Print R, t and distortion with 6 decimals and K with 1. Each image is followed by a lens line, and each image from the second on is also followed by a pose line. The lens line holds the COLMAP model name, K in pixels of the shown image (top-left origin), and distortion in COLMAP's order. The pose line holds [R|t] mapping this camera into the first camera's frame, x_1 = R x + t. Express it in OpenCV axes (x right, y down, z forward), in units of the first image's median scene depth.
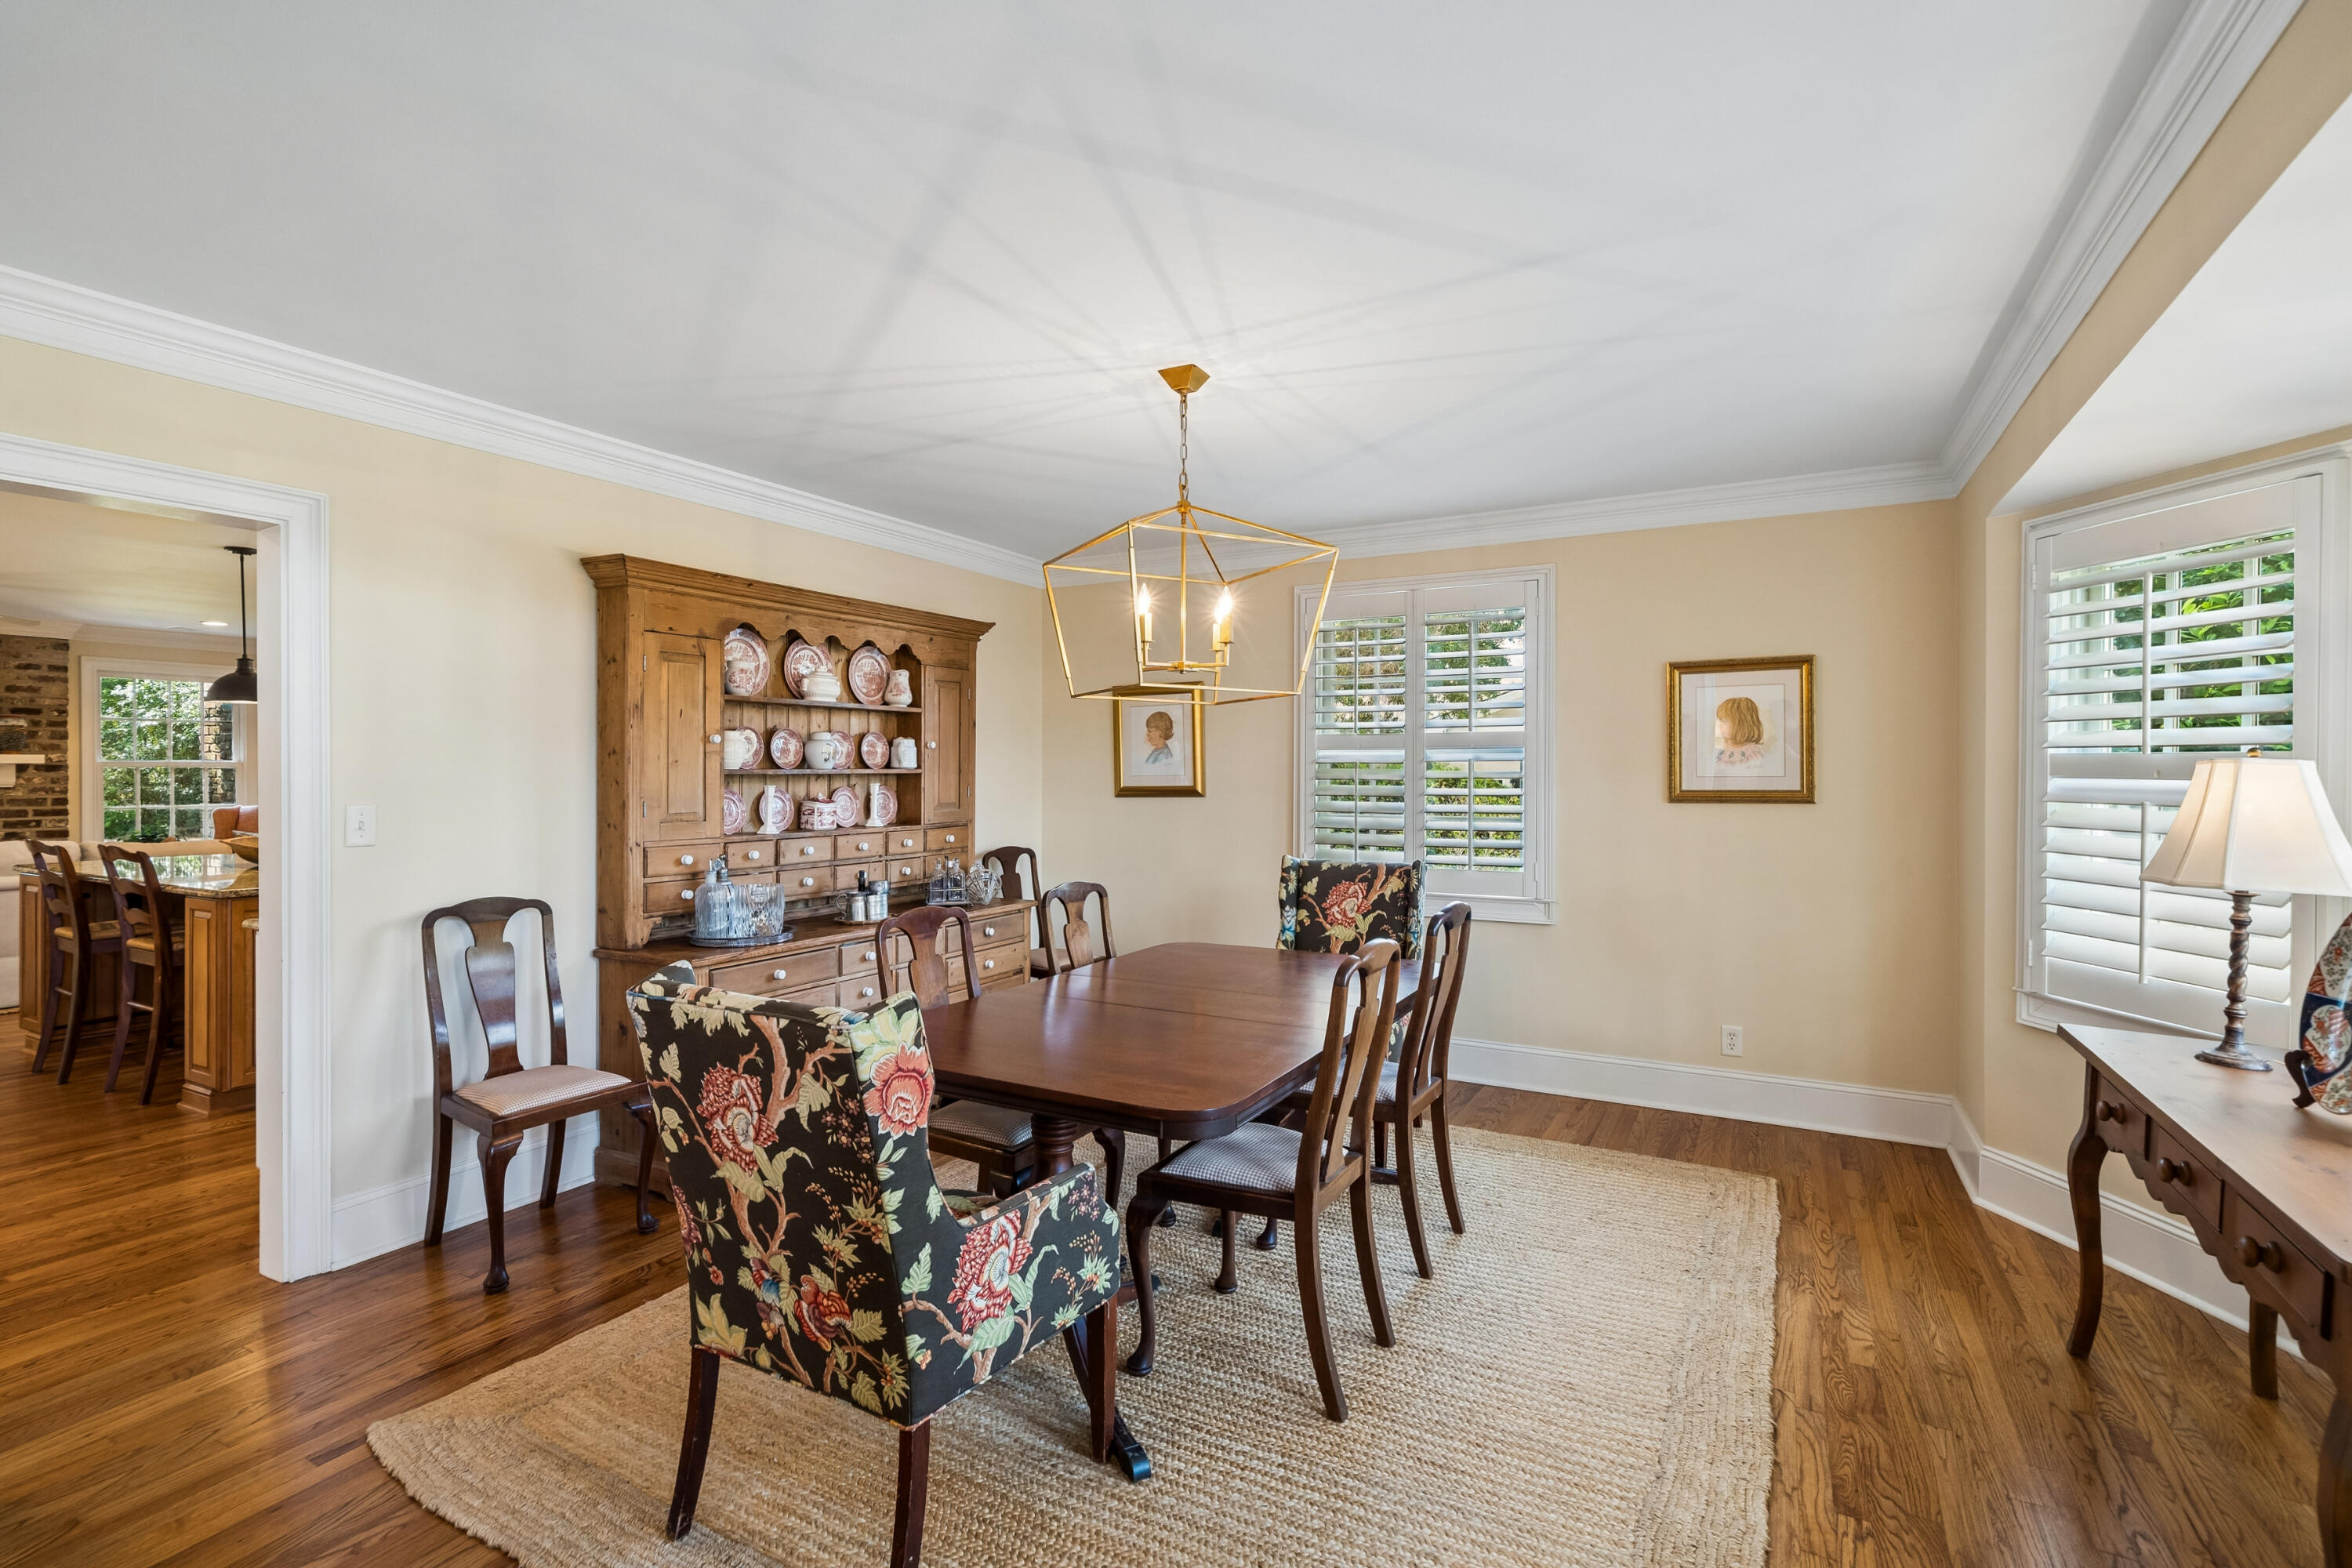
lens RADIAL K [[1098.6, 0, 1181.5], [0, 1098.6, 784.5], [0, 0, 1]] dist [-0.002034, 0.001761]
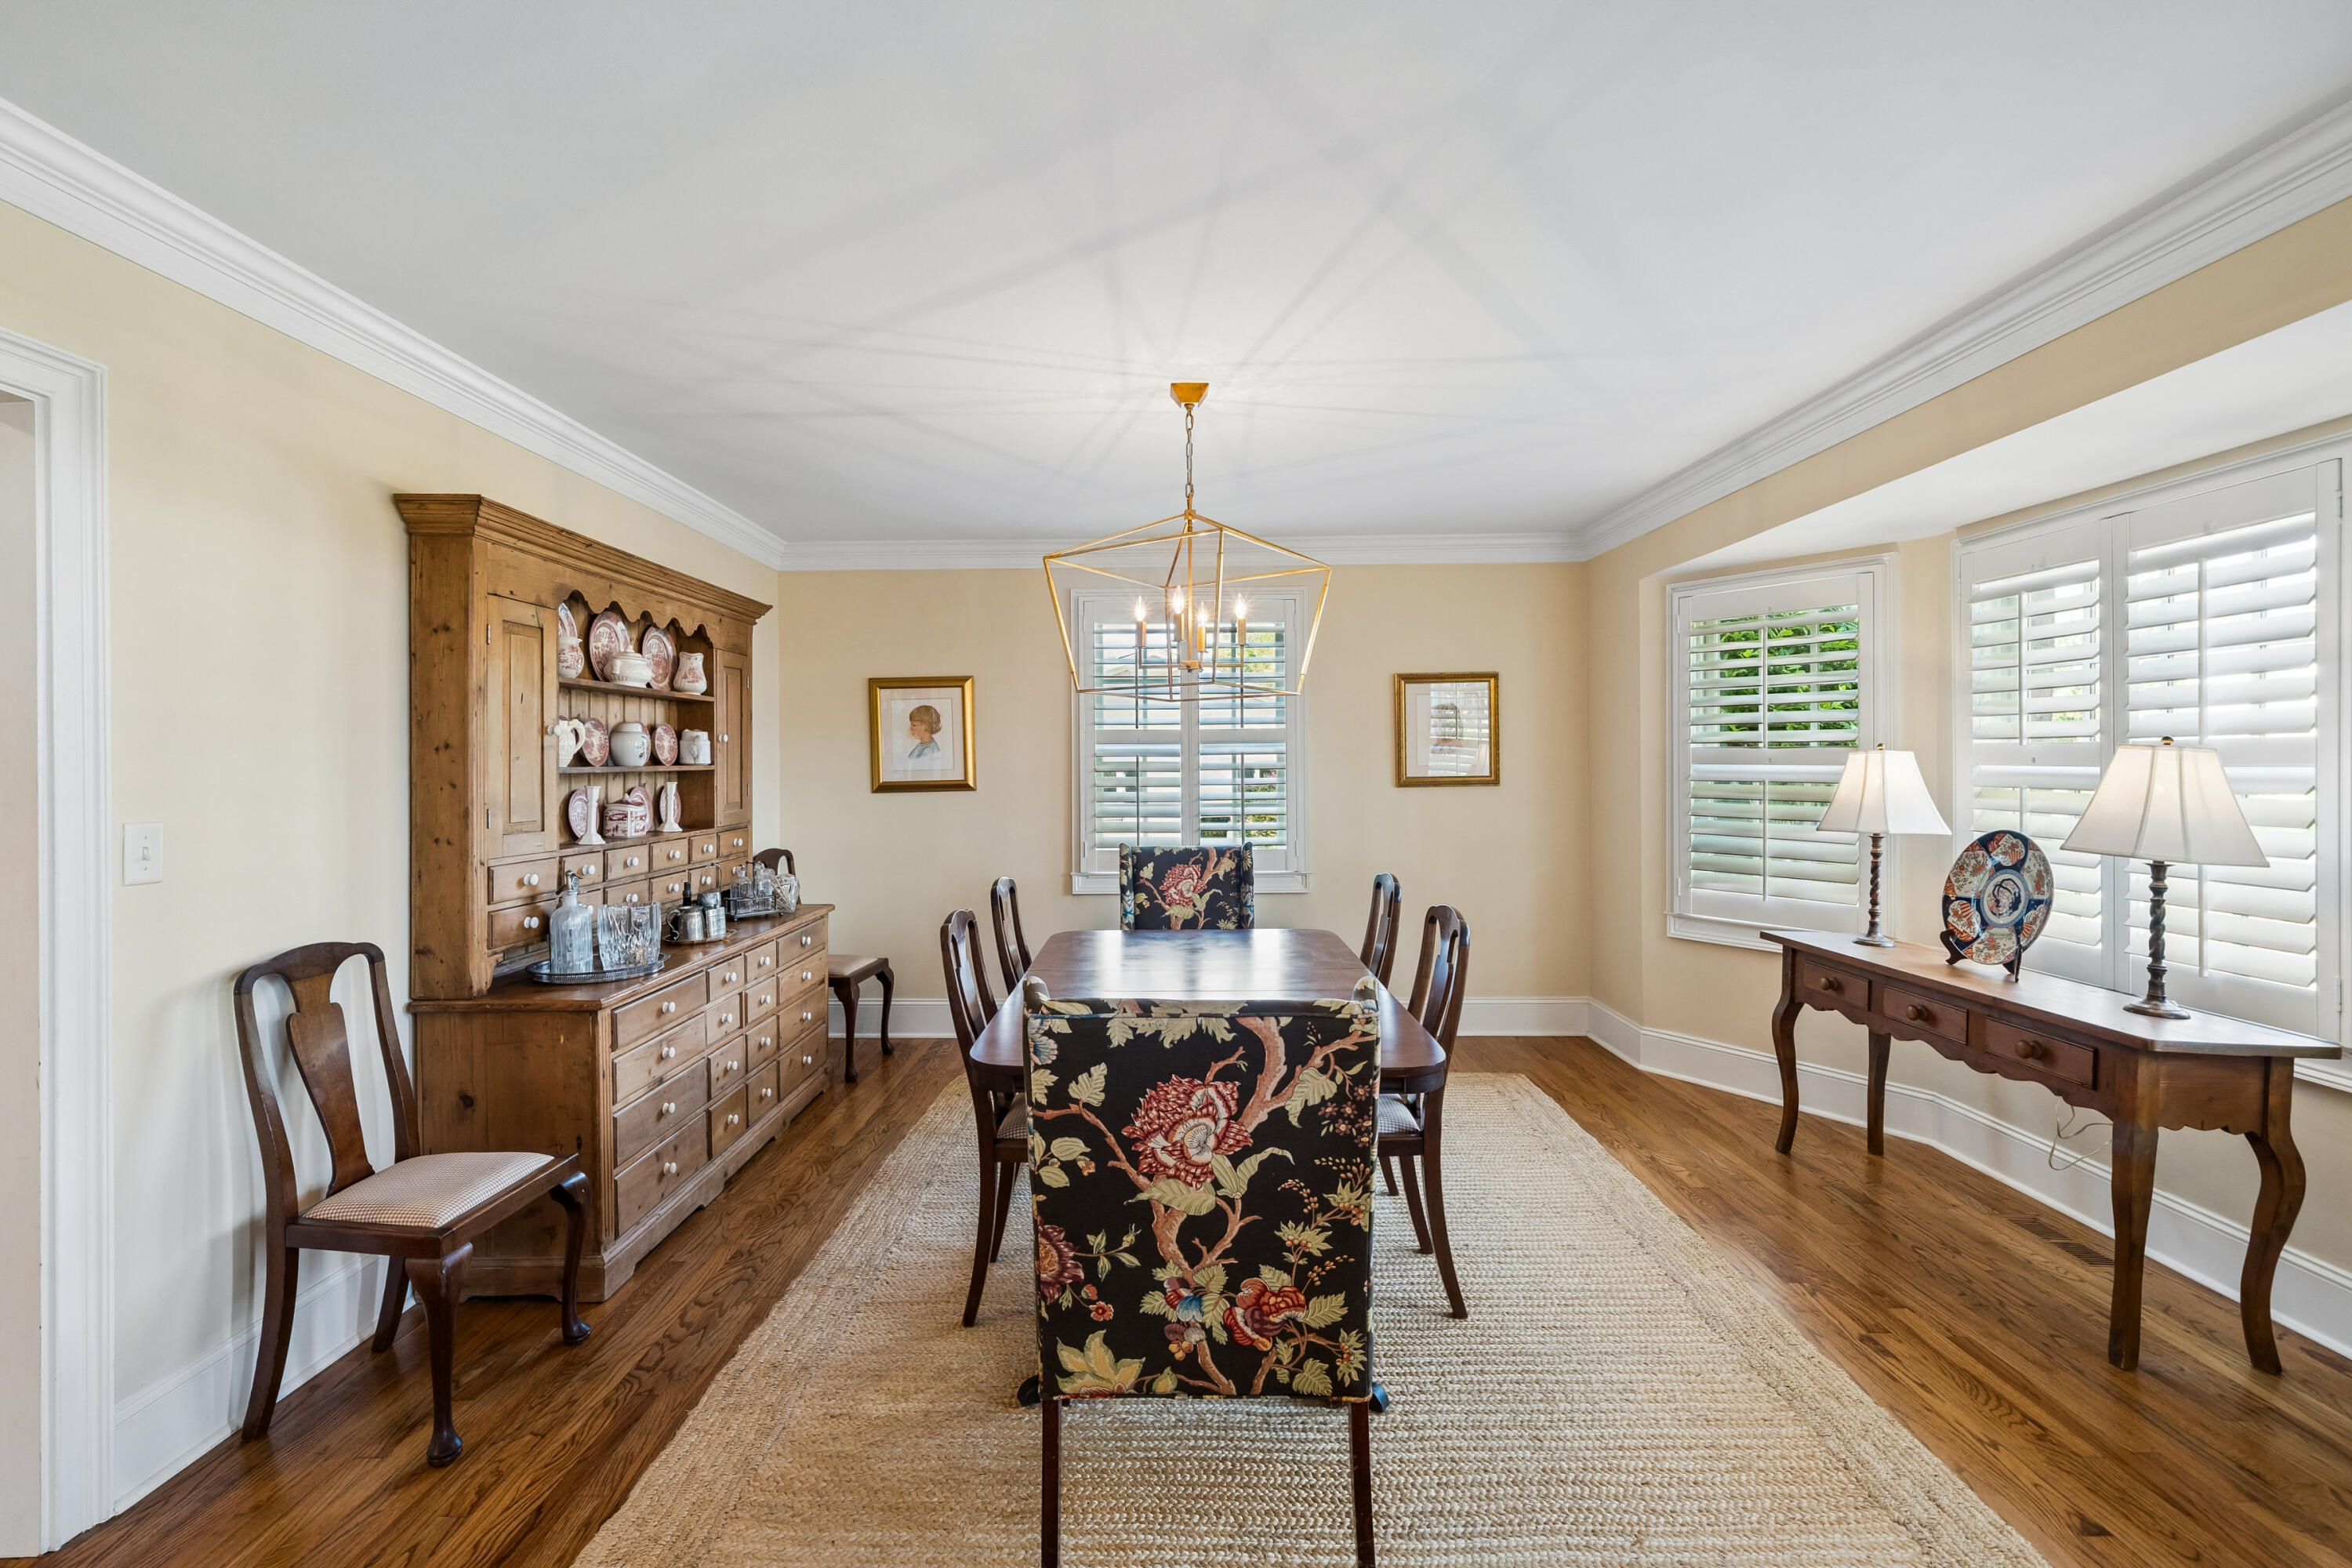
lens RADIAL K [[1045.6, 0, 1177.5], [0, 1045.6, 771.6], [0, 0, 1]] dist [0.001287, 0.000821]
pose [[0.881055, -0.011532, 0.472874, -0.435061], [0.013888, 0.999902, -0.001491, -0.003543], [-0.472810, 0.007880, 0.881129, 0.104798]]
